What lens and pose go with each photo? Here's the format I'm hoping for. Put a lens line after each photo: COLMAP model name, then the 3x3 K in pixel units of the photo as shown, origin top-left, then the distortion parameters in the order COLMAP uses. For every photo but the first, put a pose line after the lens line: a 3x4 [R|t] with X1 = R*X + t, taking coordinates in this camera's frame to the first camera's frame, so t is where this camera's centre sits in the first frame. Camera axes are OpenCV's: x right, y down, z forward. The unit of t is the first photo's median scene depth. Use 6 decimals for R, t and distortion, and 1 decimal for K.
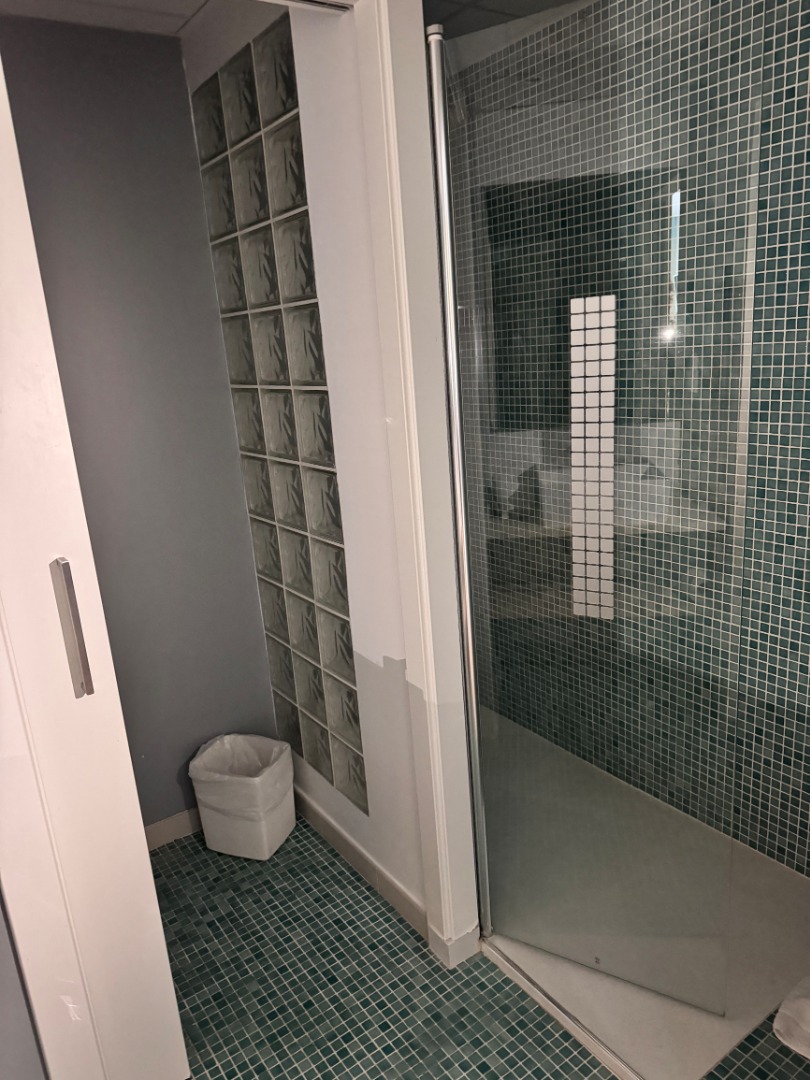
lens RADIAL K [[757.5, 0, 405.0], [0, 757.5, 540.0], [0, 0, 1]] dist [0.050027, -0.067924]
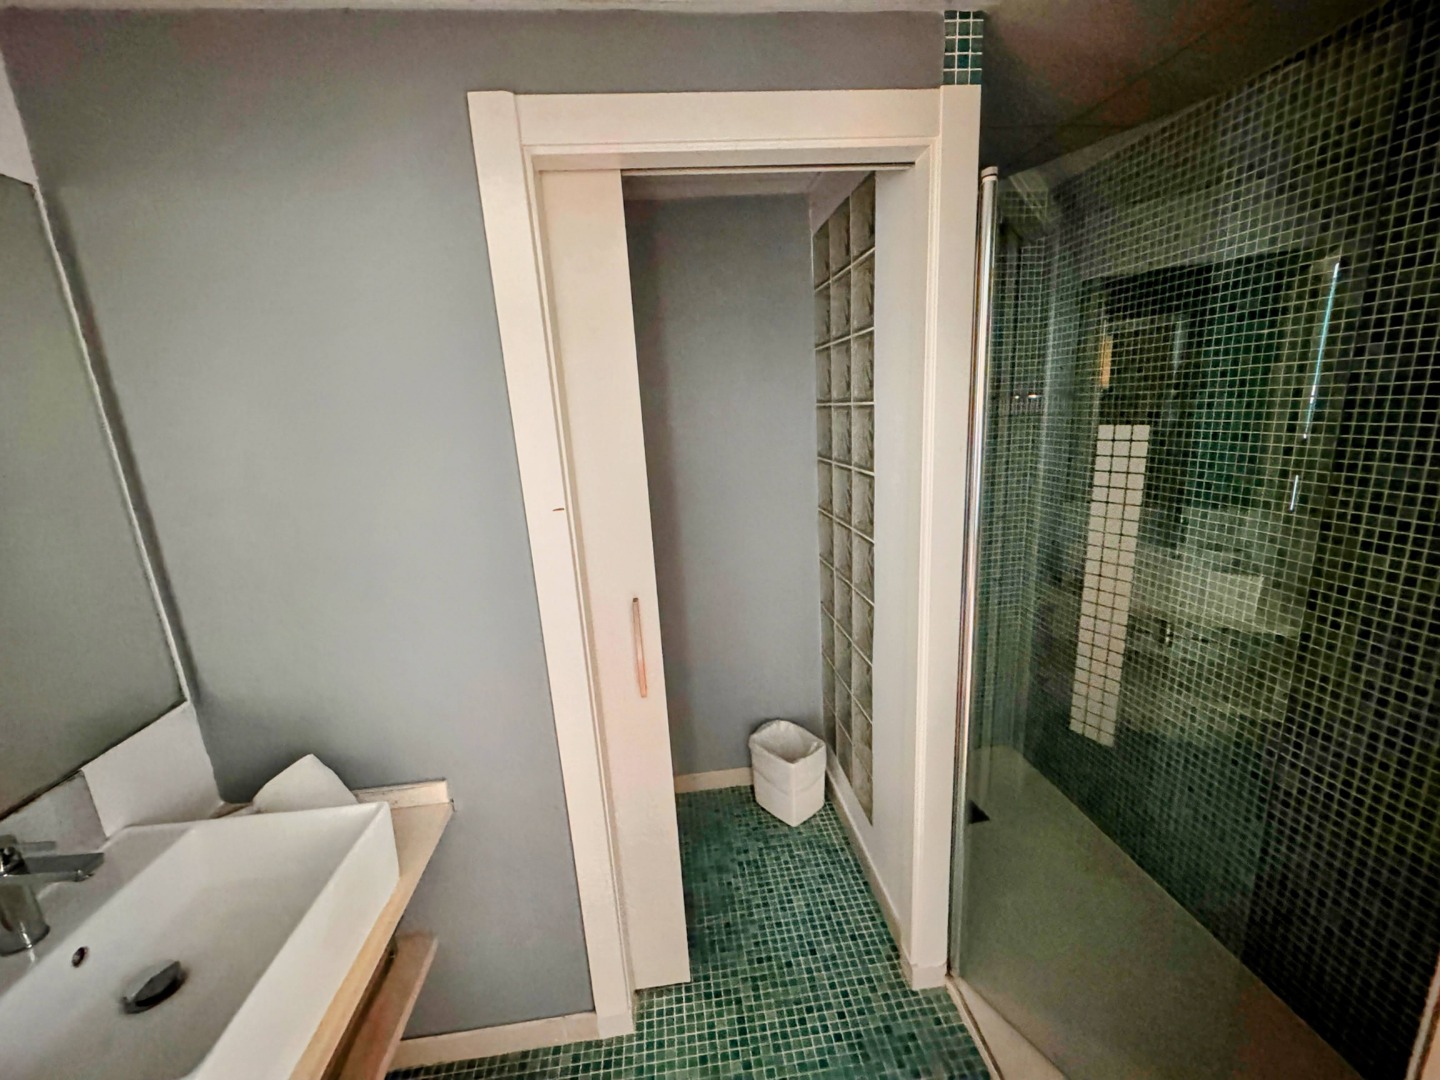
lens RADIAL K [[572.1, 0, 720.0], [0, 572.1, 540.0], [0, 0, 1]] dist [-0.000574, -0.000591]
pose [[0.880846, 0.131652, -0.454728, 0.102314], [-0.130352, 0.990872, 0.034374, -0.093789], [0.455102, 0.028996, 0.889967, 0.087060]]
